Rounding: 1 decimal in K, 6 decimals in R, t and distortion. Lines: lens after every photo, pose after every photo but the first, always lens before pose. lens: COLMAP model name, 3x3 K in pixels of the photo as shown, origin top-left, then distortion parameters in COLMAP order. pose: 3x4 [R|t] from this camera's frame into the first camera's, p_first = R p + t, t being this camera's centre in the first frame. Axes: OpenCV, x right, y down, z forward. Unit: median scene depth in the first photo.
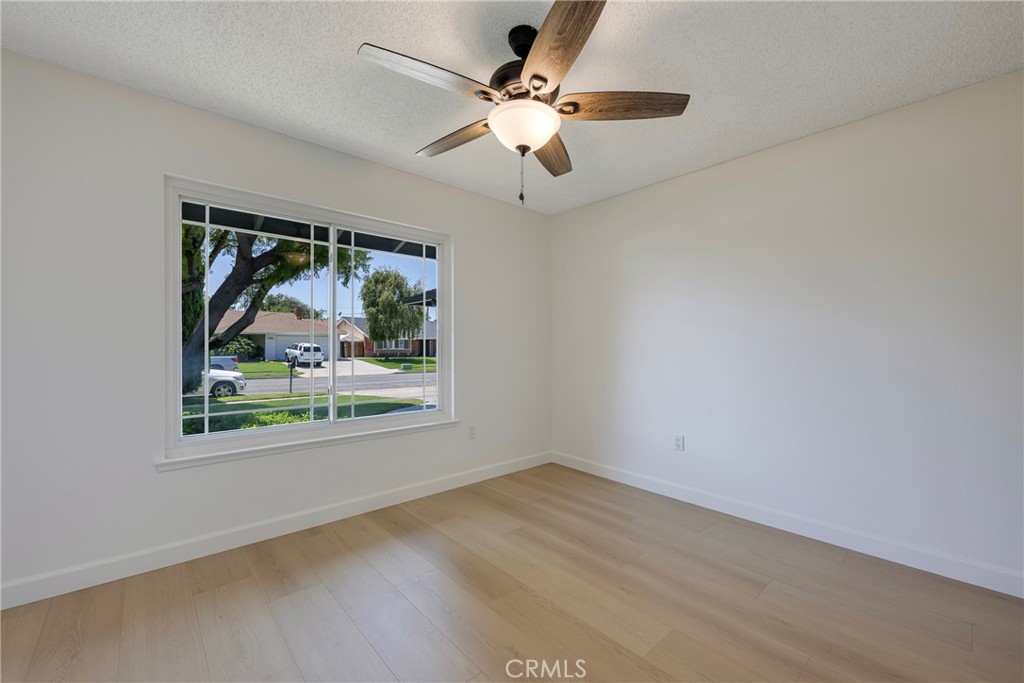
lens RADIAL K [[410.7, 0, 510.1], [0, 410.7, 346.7], [0, 0, 1]] dist [0.000913, -0.000197]
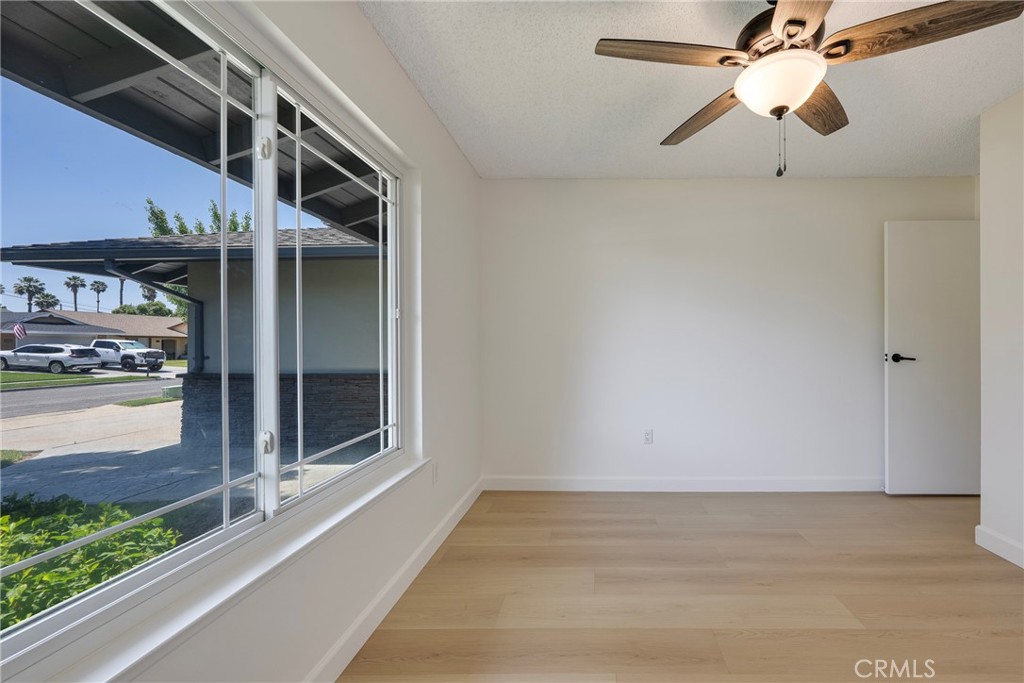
lens RADIAL K [[435.4, 0, 589.4], [0, 435.4, 345.6], [0, 0, 1]] dist [0.001264, 0.000127]
pose [[0.670699, -0.006952, 0.741697, -0.584553], [0.004279, 0.999976, 0.005504, -0.000946], [-0.741718, -0.000517, 0.670712, 0.442037]]
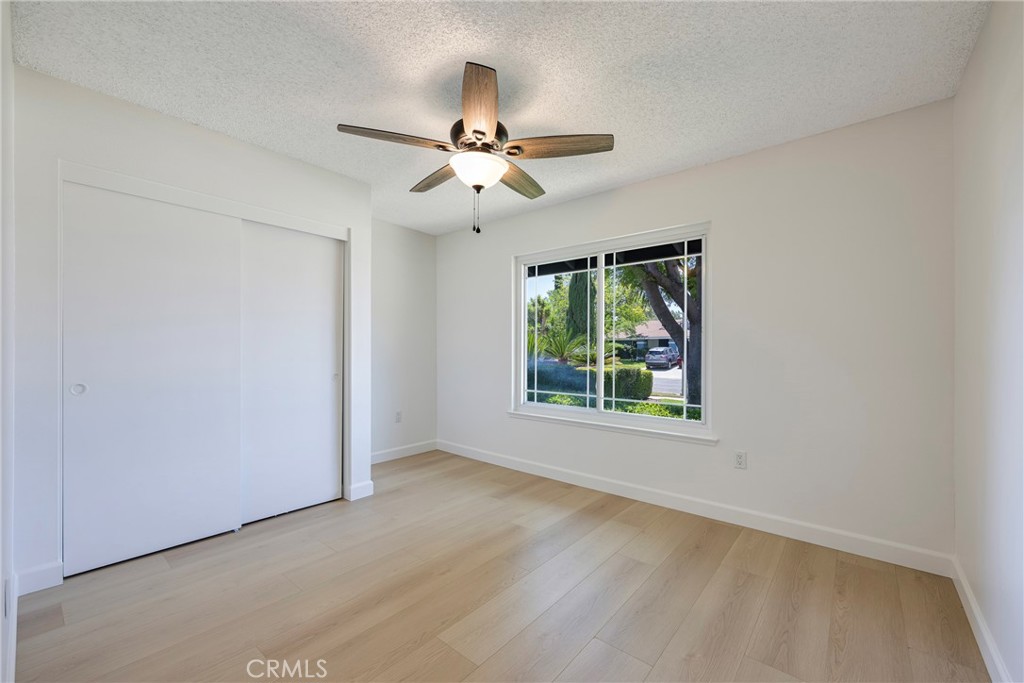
lens RADIAL K [[410.7, 0, 510.1], [0, 410.7, 346.7], [0, 0, 1]] dist [0.000913, -0.000197]
pose [[0.139974, -0.011375, -0.990090, 0.813688], [-0.003836, 0.999920, -0.012031, 0.004920], [0.990148, 0.005482, 0.139919, 0.592439]]
